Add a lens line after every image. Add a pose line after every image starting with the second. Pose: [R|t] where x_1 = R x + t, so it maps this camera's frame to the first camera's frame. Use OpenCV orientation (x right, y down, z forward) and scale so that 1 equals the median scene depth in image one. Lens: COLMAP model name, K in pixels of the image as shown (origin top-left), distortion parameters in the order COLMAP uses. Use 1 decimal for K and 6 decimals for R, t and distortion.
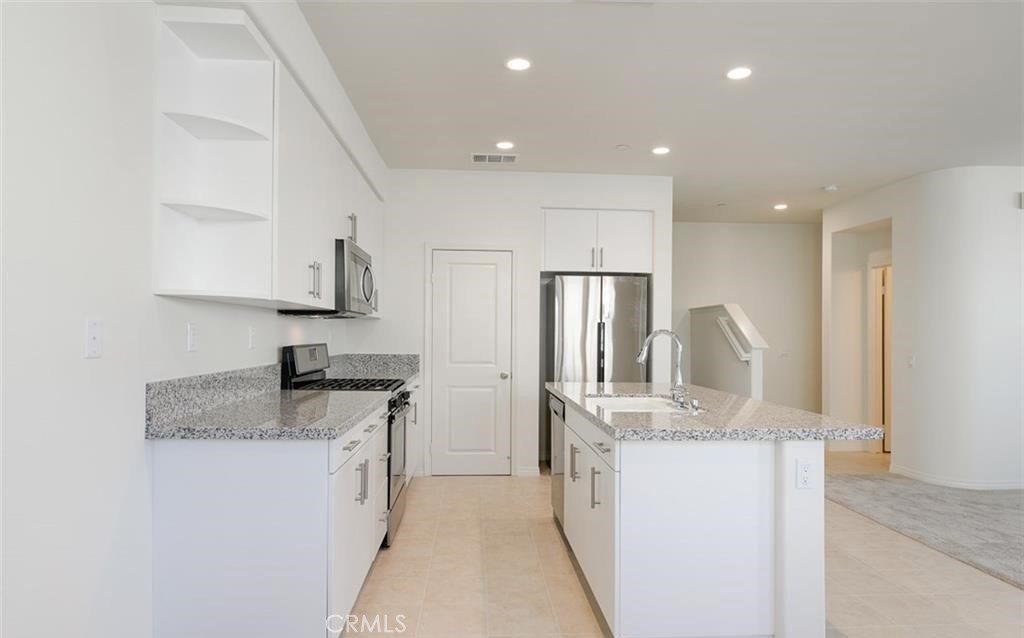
lens RADIAL K [[593.3, 0, 508.0], [0, 593.3, 324.7], [0, 0, 1]] dist [-0.009114, -0.003481]
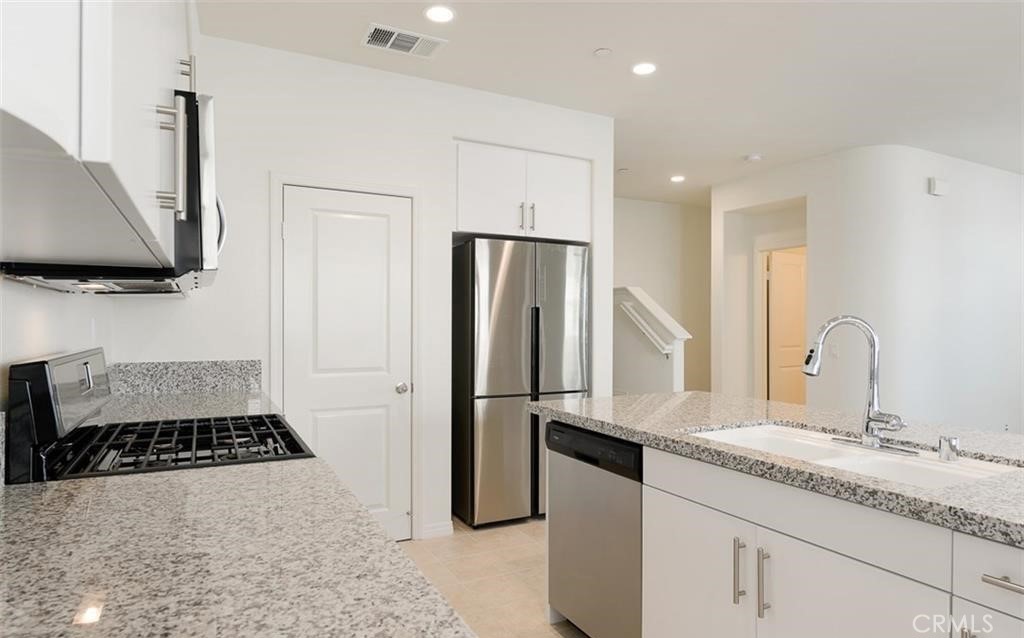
lens RADIAL K [[593.3, 0, 517.1], [0, 593.3, 317.7], [0, 0, 1]] dist [-0.009114, -0.003481]
pose [[0.909696, -0.003078, 0.415263, -0.158857], [0.000233, 0.999976, 0.006903, 0.004139], [-0.415275, -0.006183, 0.909675, 0.351257]]
